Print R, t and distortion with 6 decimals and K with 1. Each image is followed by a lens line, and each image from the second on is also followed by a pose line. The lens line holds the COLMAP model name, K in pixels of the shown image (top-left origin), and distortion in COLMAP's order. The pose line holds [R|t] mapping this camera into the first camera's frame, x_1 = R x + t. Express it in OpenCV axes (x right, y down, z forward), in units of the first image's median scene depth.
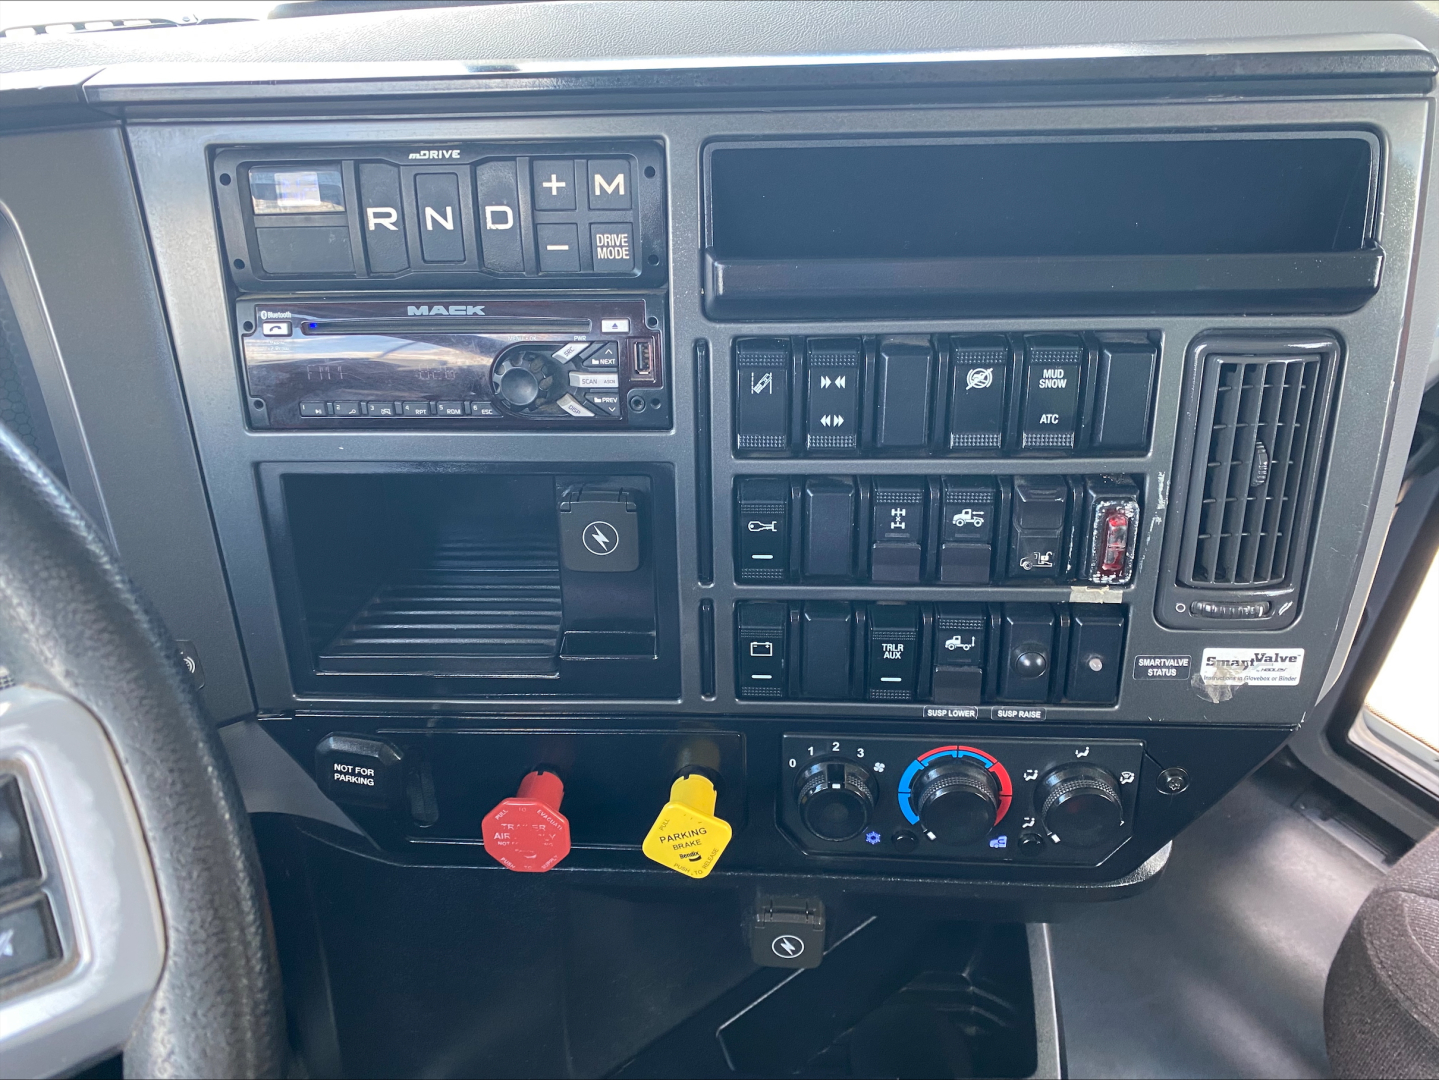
lens RADIAL K [[1093.7, 0, 713.0], [0, 1093.7, 547.7], [0, 0, 1]] dist [0.032030, -0.041425]
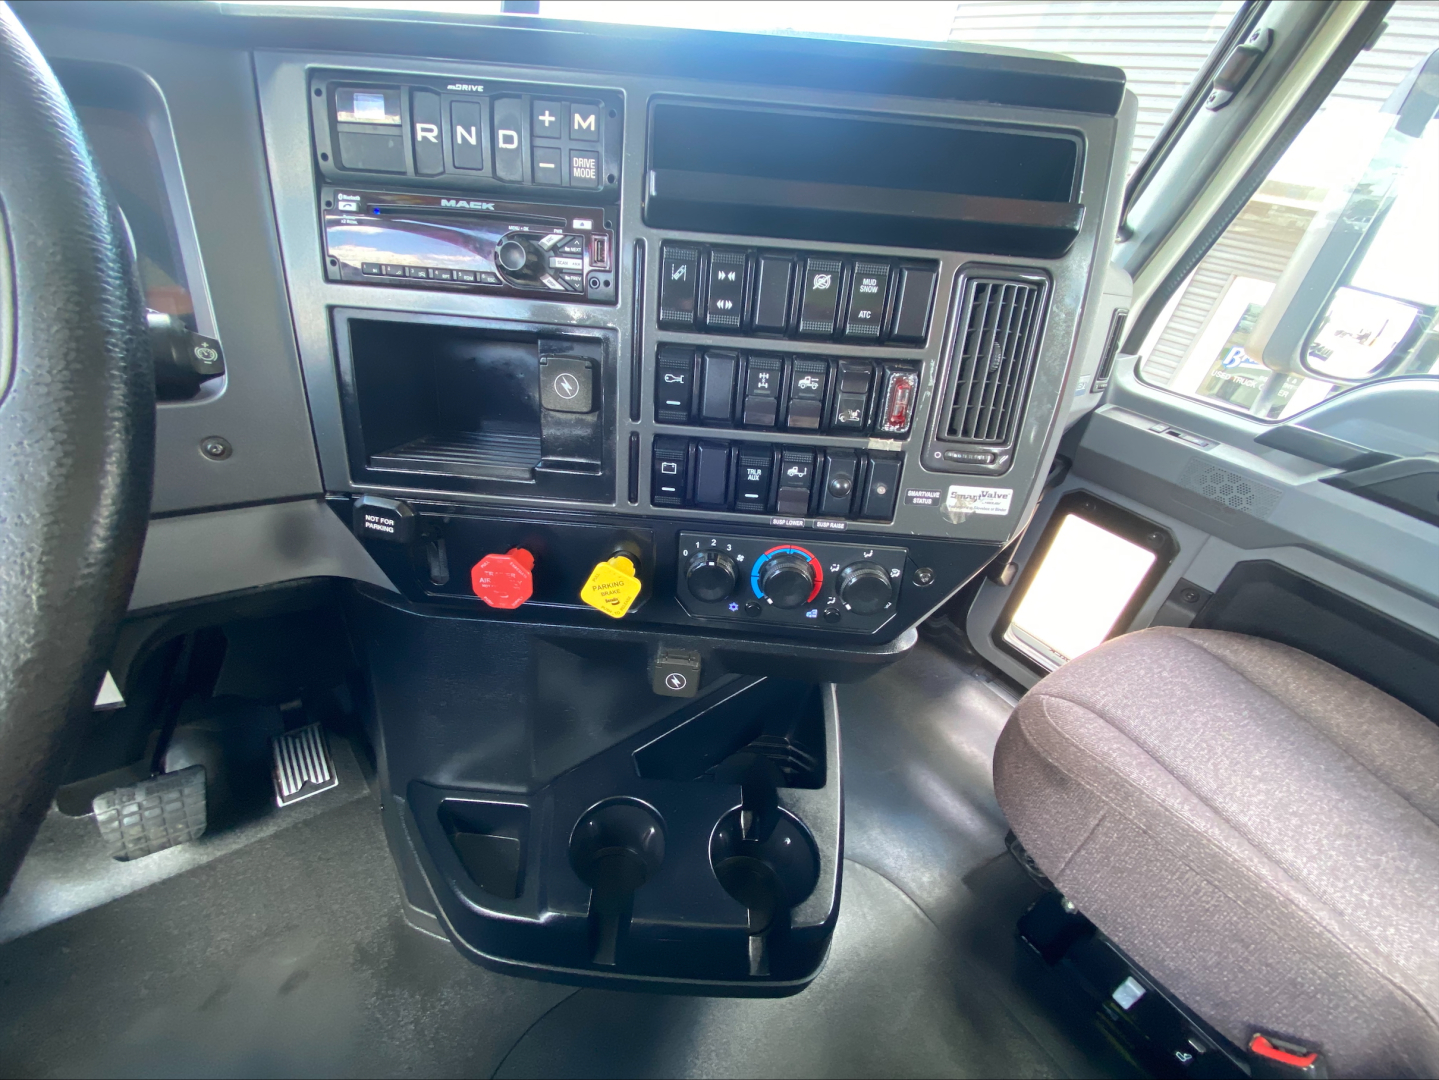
lens RADIAL K [[571.3, 0, 711.8], [0, 571.3, 551.5], [0, 0, 1]] dist [0.025969, -0.019201]
pose [[0.995010, 0.074057, 0.066865, 0.062491], [-0.072219, 0.996953, -0.029496, 0.239304], [-0.068846, 0.024519, 0.997326, 0.215153]]
